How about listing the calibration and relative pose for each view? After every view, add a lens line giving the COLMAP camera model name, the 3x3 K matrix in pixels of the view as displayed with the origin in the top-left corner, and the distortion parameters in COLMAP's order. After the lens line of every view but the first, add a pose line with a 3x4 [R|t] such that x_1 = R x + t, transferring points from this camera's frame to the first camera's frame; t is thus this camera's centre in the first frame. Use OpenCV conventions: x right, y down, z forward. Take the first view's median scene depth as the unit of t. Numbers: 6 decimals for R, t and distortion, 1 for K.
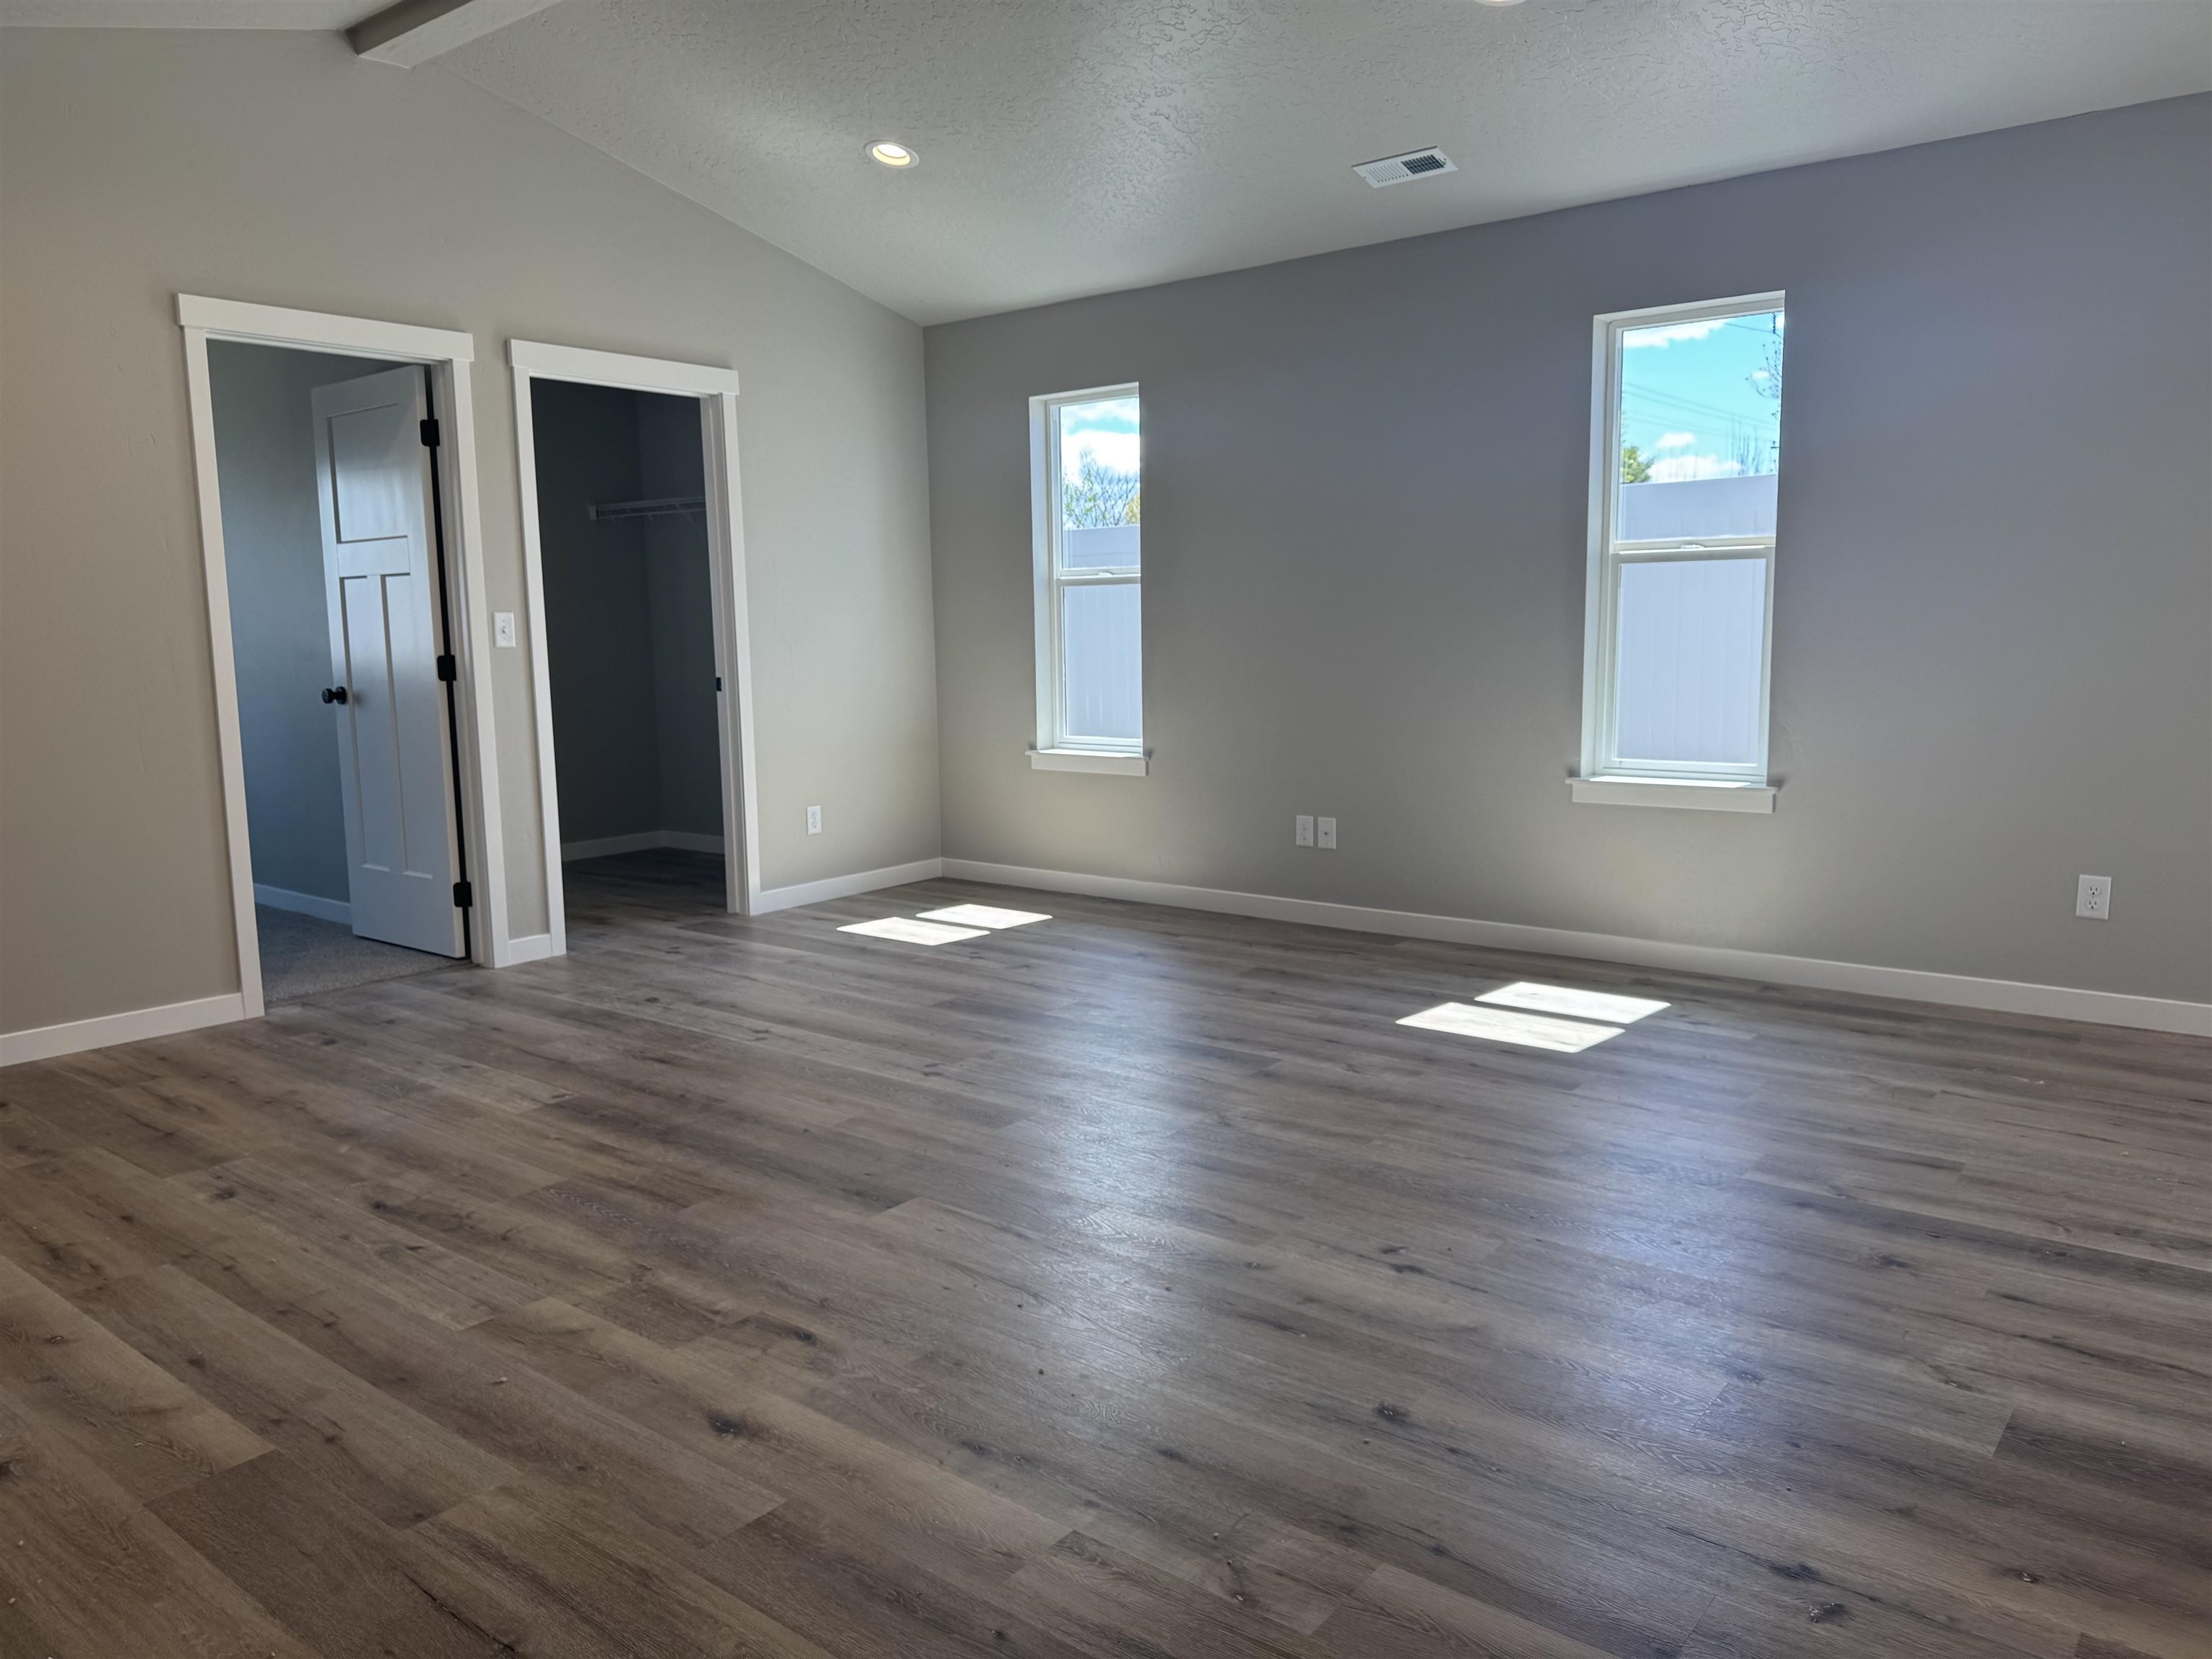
lens RADIAL K [[1580.3, 0, 1092.0], [0, 1580.3, 819.9], [0, 0, 1]] dist [0.072393, -0.090171]
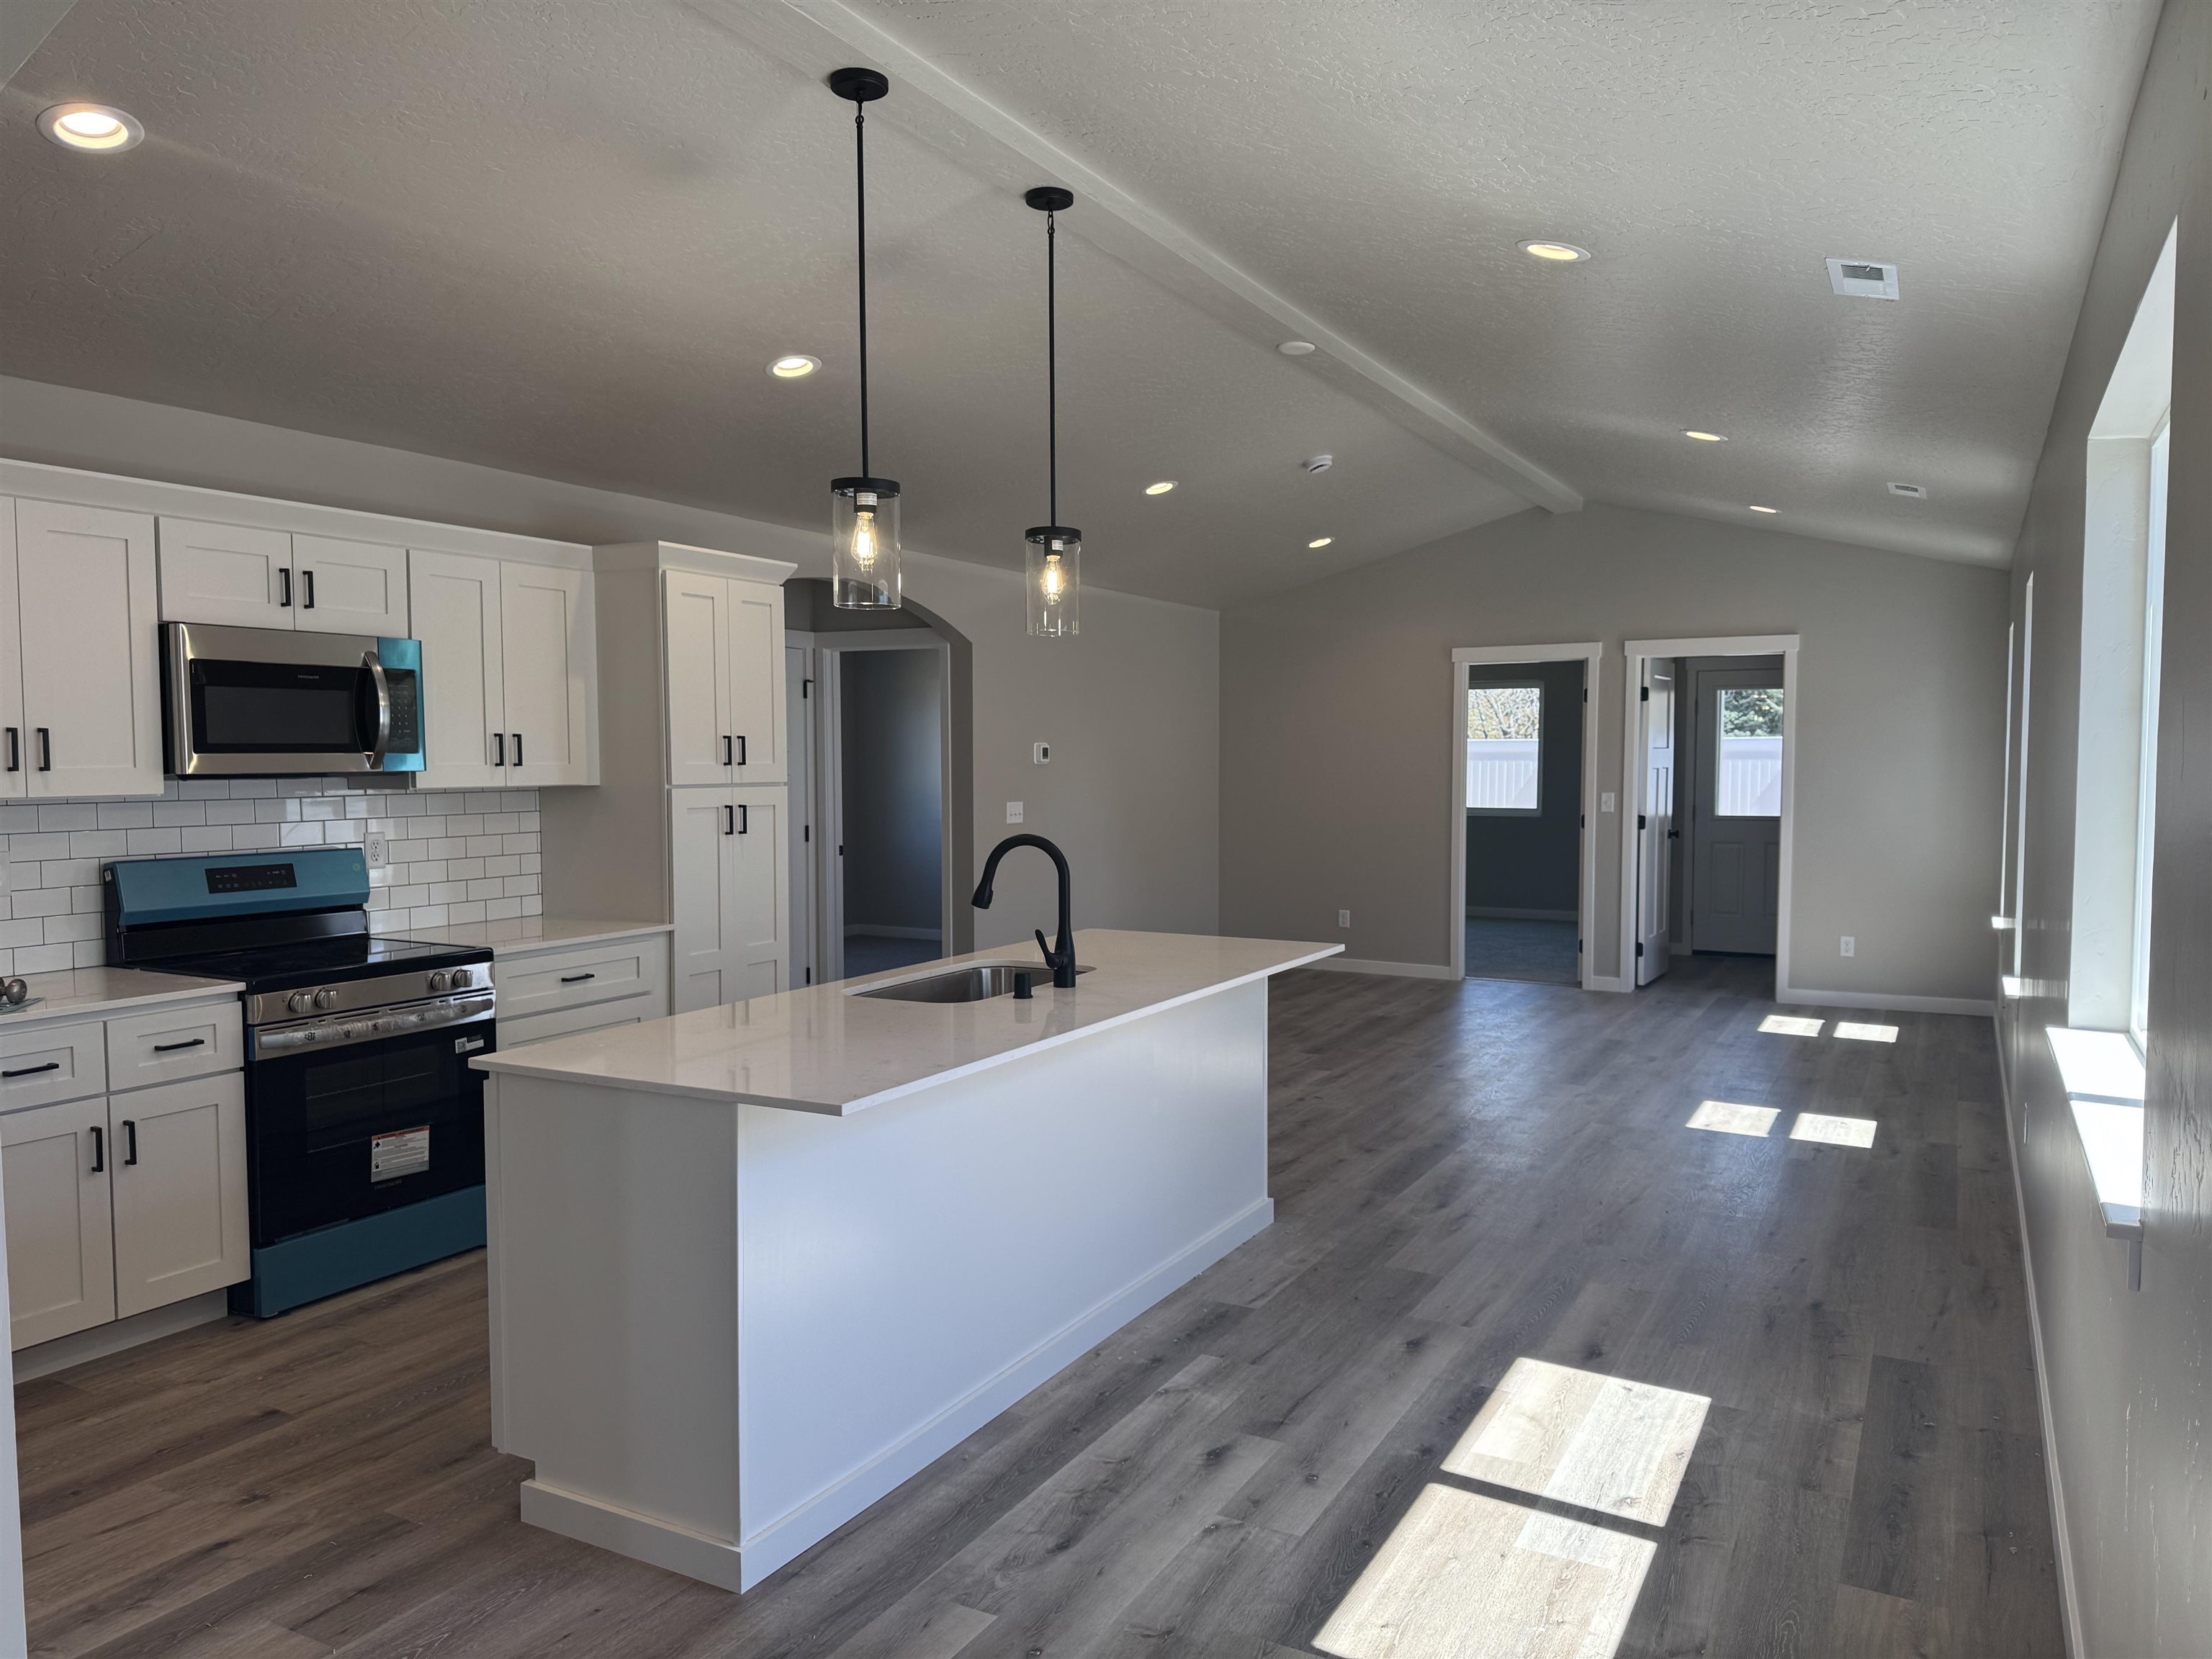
lens RADIAL K [[1579.2, 0, 1099.8], [0, 1579.2, 839.5], [0, 0, 1]] dist [0.075620, -0.095680]
pose [[0.191801, 0.071134, -0.978852, 2.073909], [-0.125381, 0.990973, 0.047447, -0.148054], [0.973392, 0.113629, 0.198989, 0.155955]]
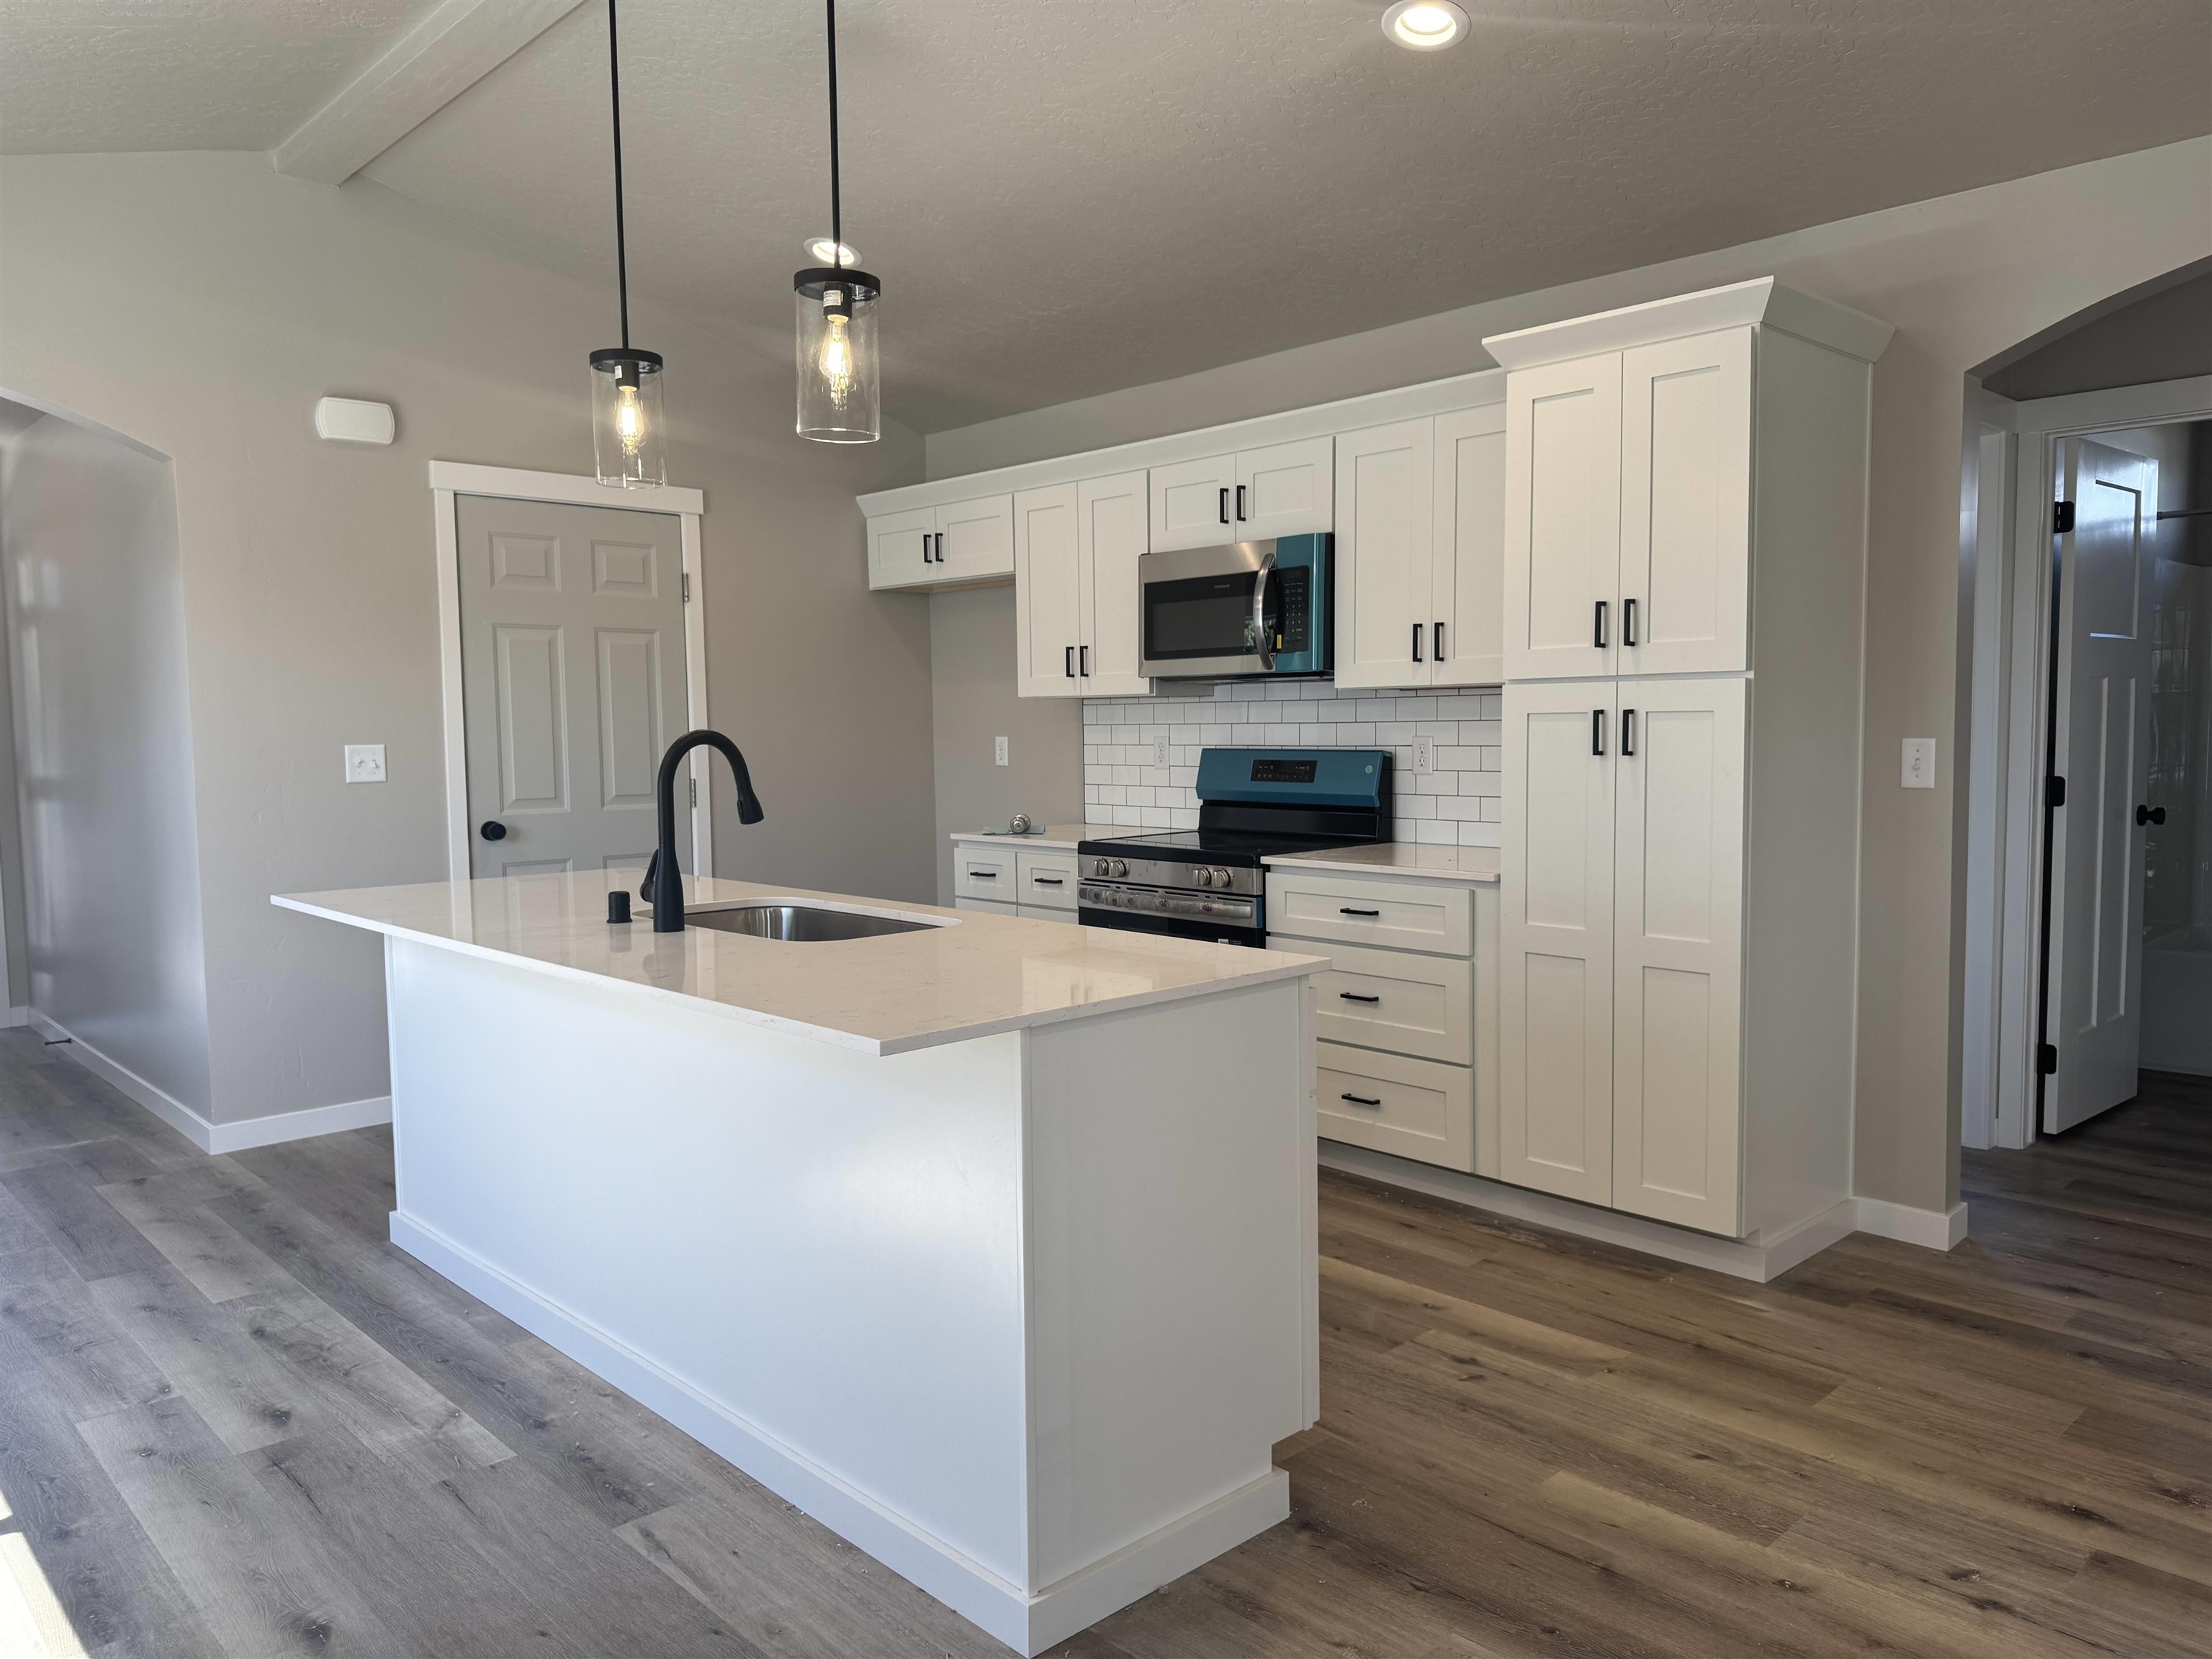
lens RADIAL K [[1579.2, 0, 1099.8], [0, 1579.2, 839.5], [0, 0, 1]] dist [0.075620, -0.095680]
pose [[-0.989908, 0.017050, 0.140682, 0.527954], [0.044584, 0.979796, 0.194968, -0.195525], [-0.134515, 0.199272, -0.970668, 1.227096]]
